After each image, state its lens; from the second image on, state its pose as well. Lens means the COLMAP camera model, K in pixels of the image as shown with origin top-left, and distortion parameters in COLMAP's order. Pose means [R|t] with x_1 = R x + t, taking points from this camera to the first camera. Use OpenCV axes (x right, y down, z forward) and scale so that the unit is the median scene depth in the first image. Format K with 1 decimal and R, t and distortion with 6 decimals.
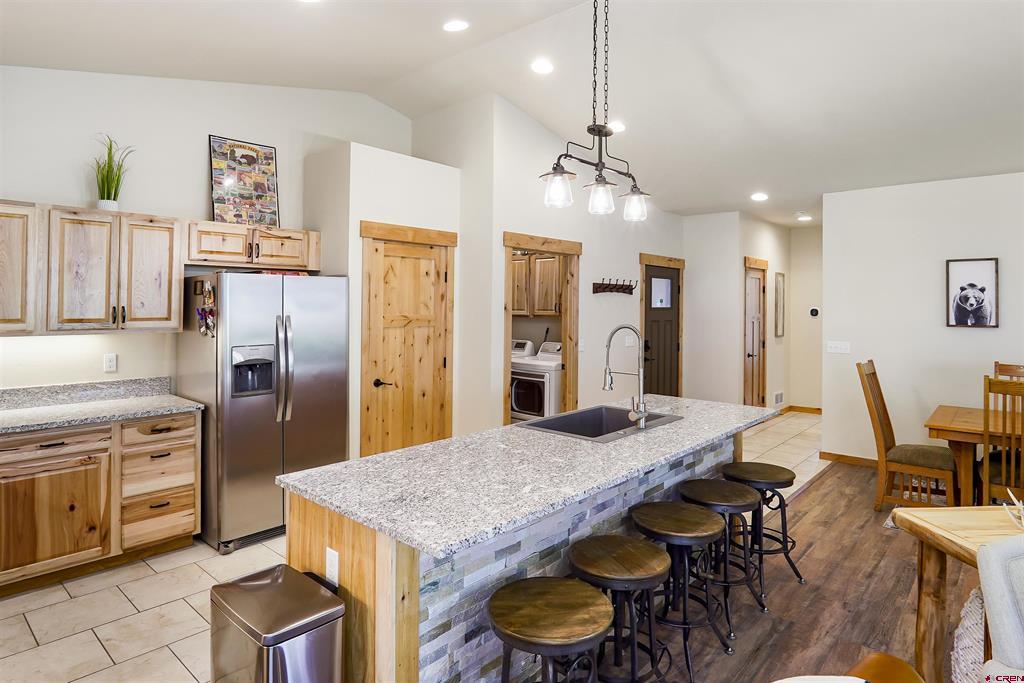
lens RADIAL K [[579.1, 0, 506.6], [0, 579.1, 297.6], [0, 0, 1]] dist [-0.026113, 0.004302]
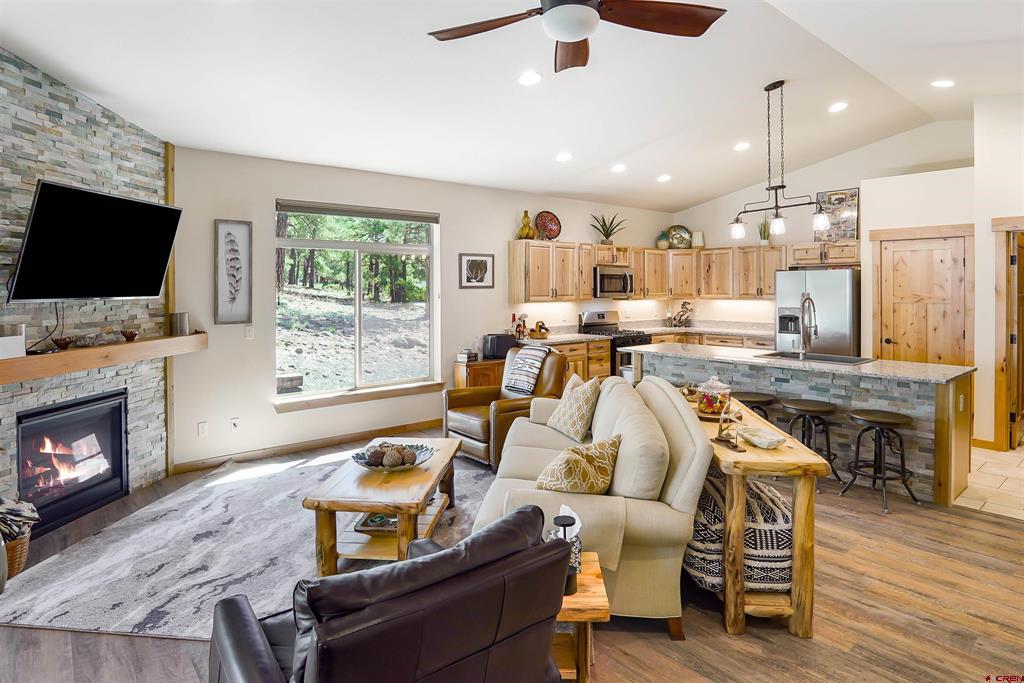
lens RADIAL K [[570.2, 0, 511.3], [0, 570.2, 288.8], [0, 0, 1]] dist [-0.033681, 0.008516]
pose [[-0.135218, -0.005788, -0.990799, 1.288583], [0.012815, 0.999889, -0.007590, 0.016813], [0.990733, -0.013723, -0.135129, 0.271178]]
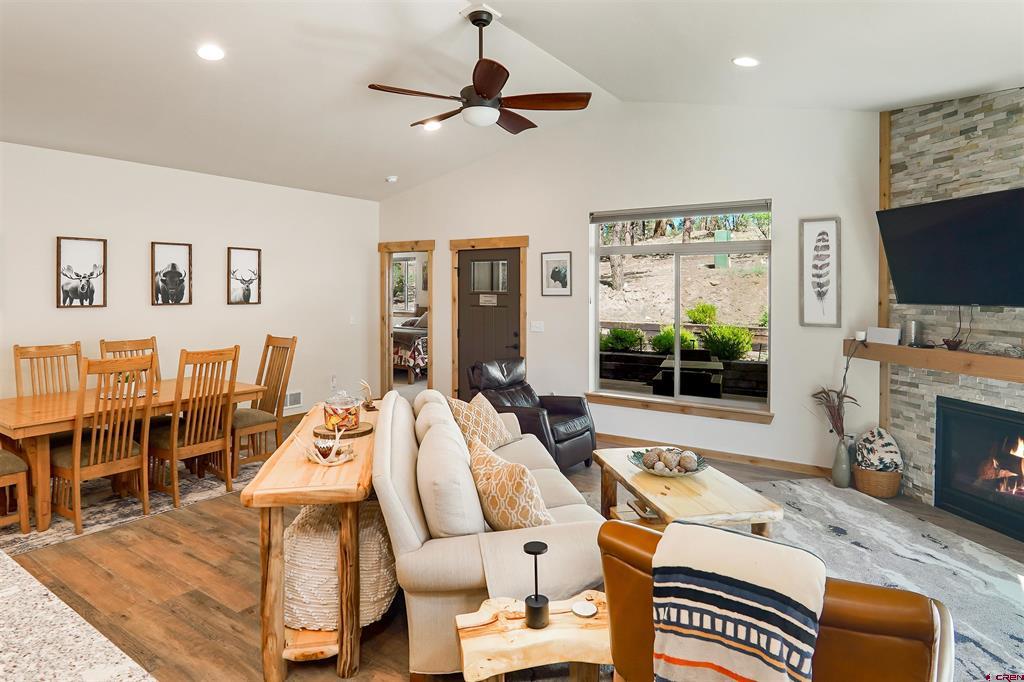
lens RADIAL K [[591.3, 0, 513.6], [0, 591.3, 291.8], [0, 0, 1]] dist [-0.042023, 0.017393]
pose [[-0.128149, -0.017051, 0.991608, -0.190814], [-0.016809, 0.999746, 0.015019, -0.002504], [-0.991612, -0.014743, -0.128403, 0.318300]]
